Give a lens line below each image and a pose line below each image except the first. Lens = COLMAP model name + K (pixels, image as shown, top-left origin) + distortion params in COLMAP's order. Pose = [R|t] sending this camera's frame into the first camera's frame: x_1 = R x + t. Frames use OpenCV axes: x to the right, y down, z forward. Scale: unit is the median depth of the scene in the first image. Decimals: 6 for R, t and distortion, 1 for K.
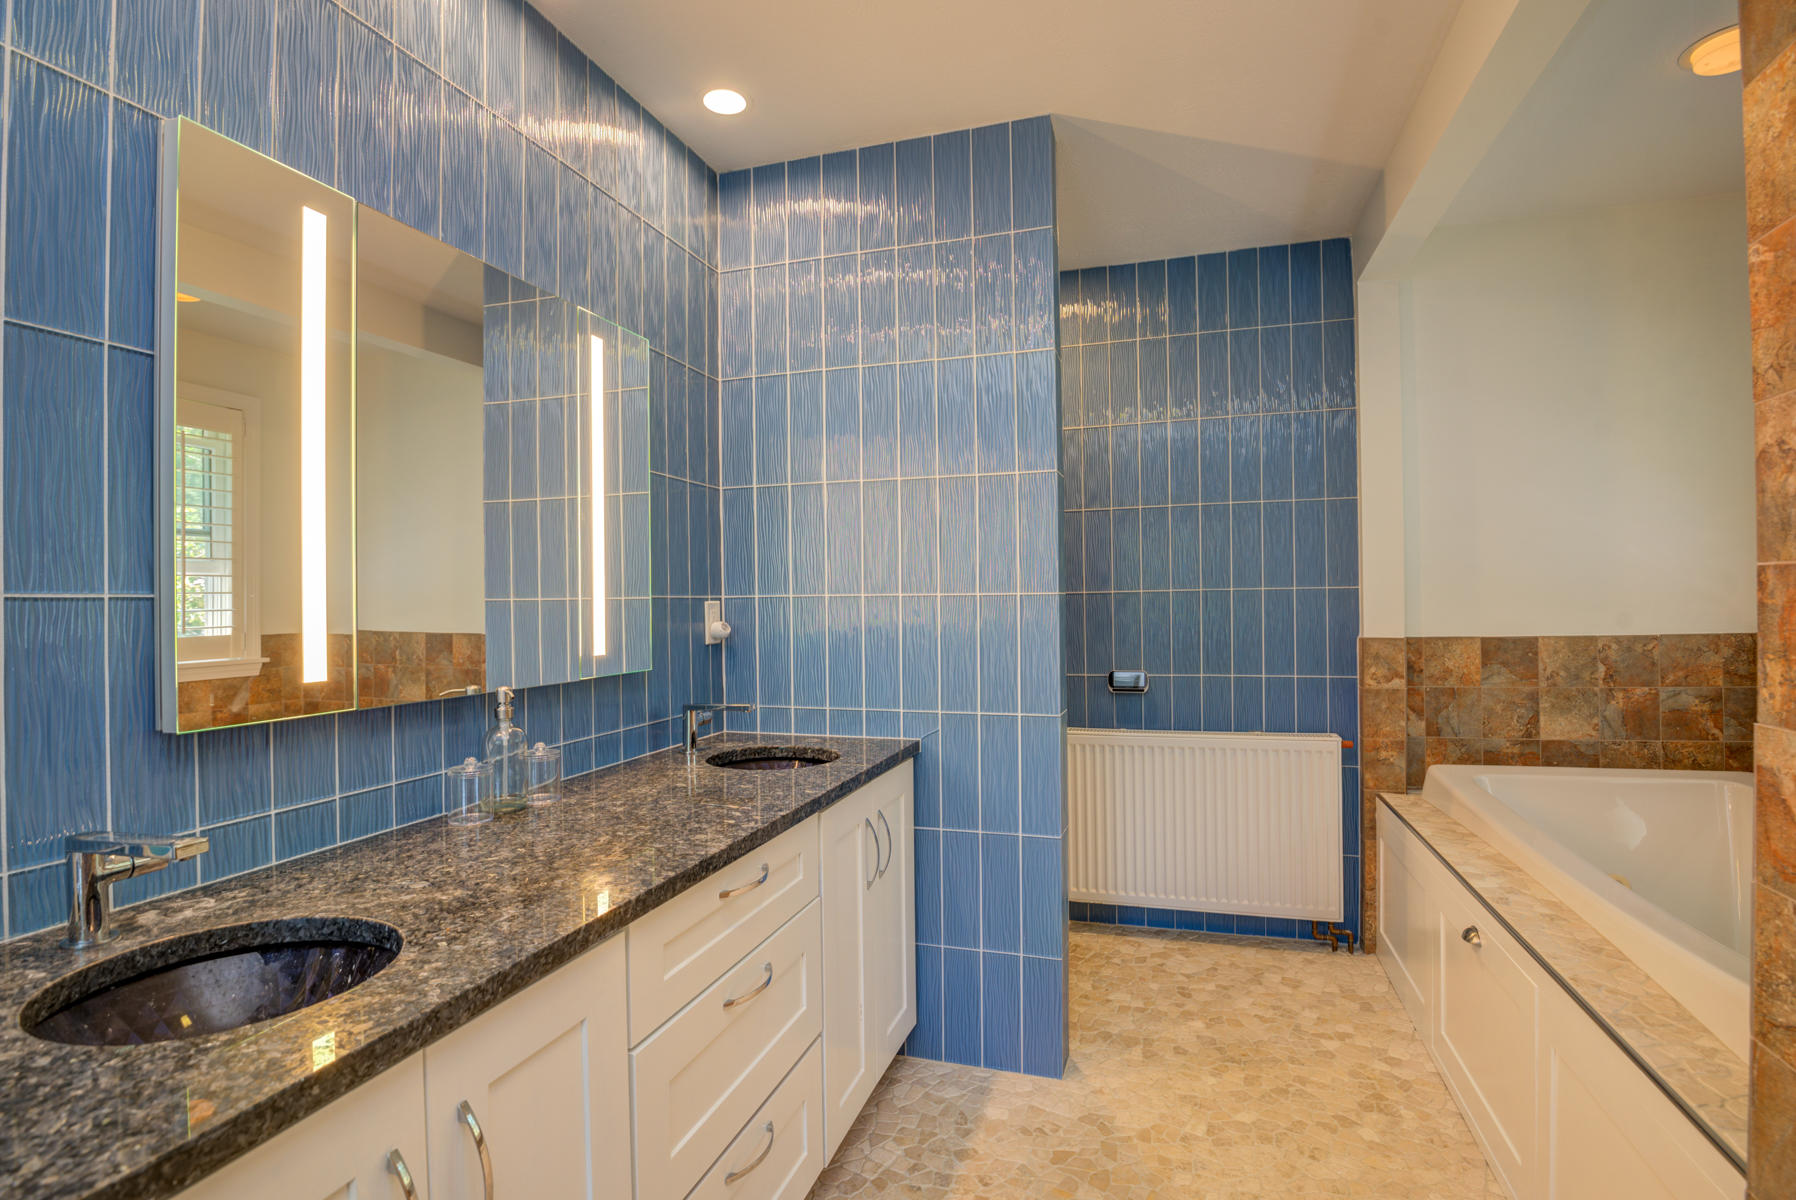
lens RADIAL K [[875.6, 0, 897.9], [0, 875.6, 599.8], [0, 0, 1]] dist [-0.021224, -0.005754]
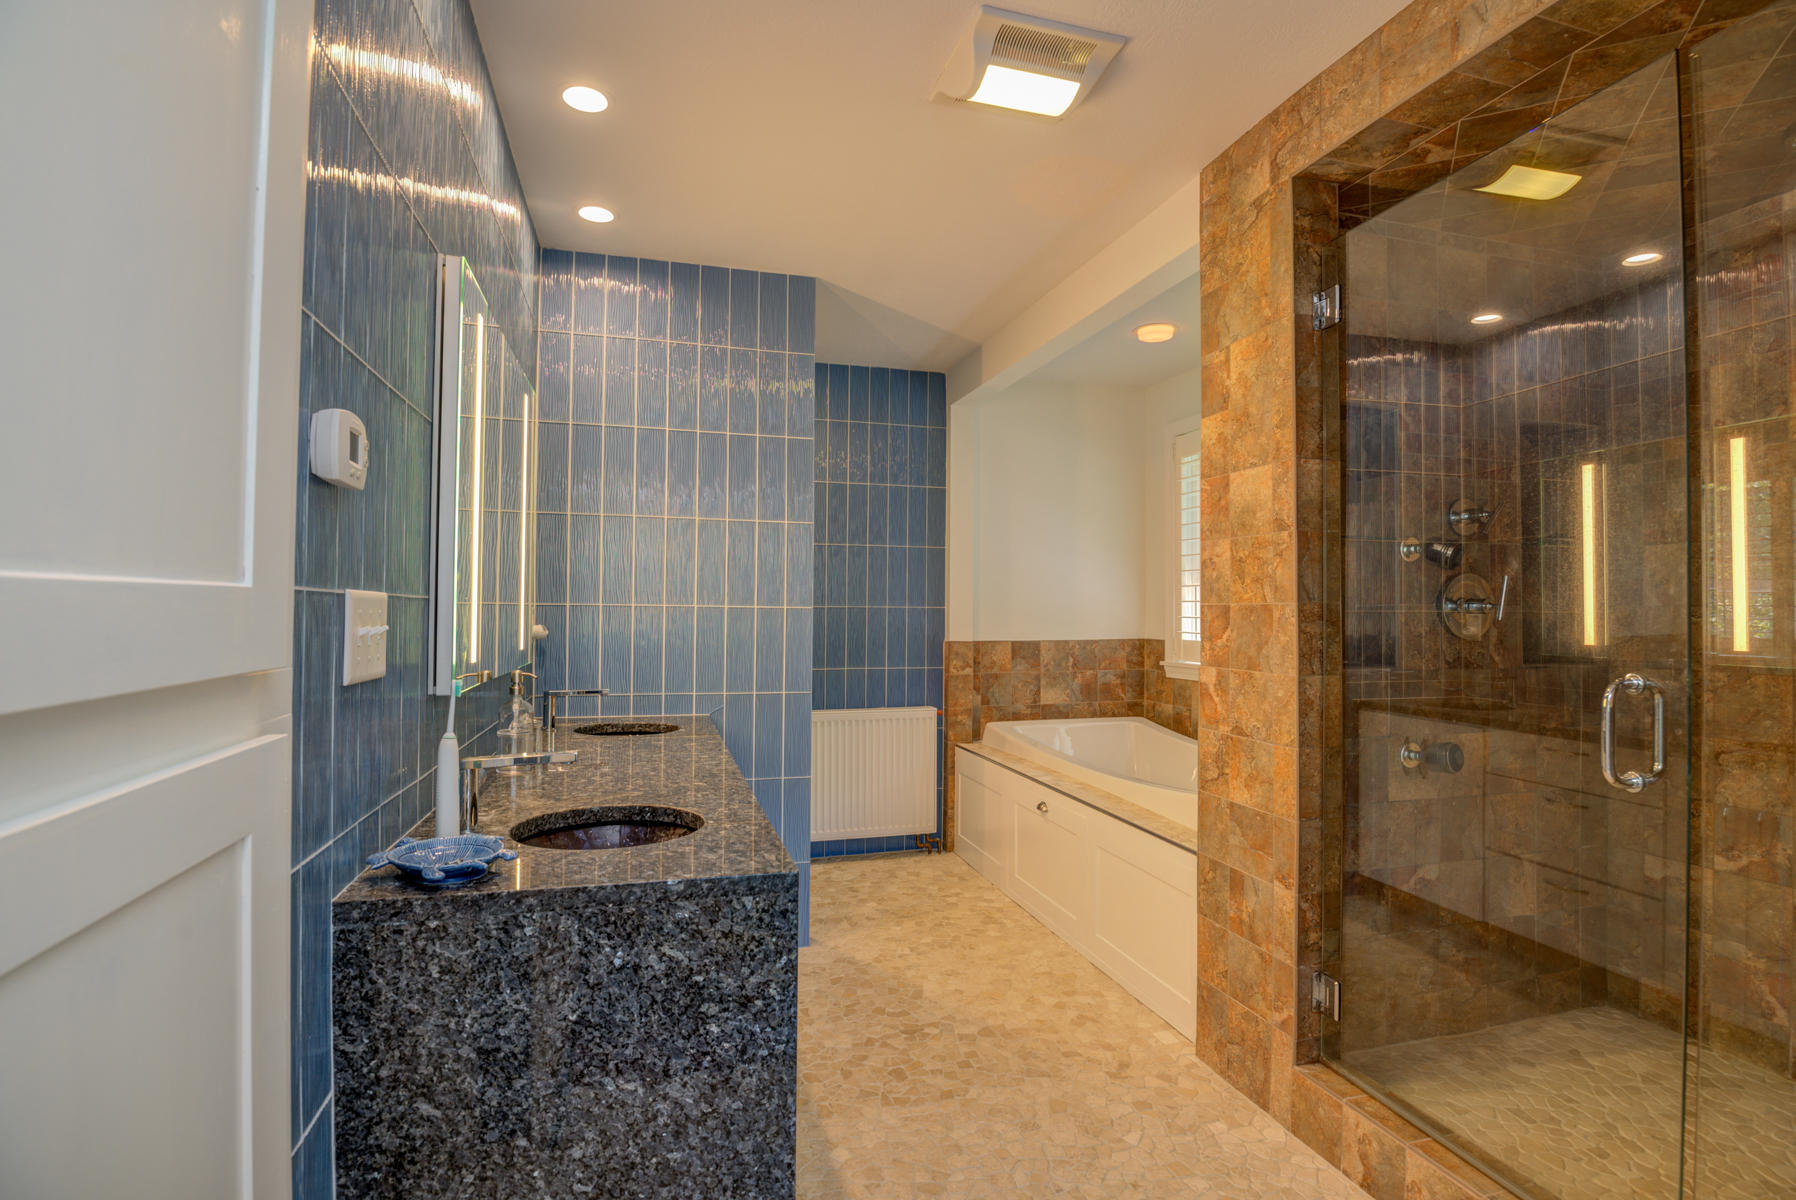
lens RADIAL K [[875.6, 0, 899.7], [0, 875.6, 599.2], [0, 0, 1]] dist [-0.021224, -0.005754]
pose [[0.833892, 0.028000, 0.551217, -0.386808], [-0.019351, 0.999582, -0.021501, 0.005429], [-0.551588, 0.007263, 0.834085, -0.224785]]
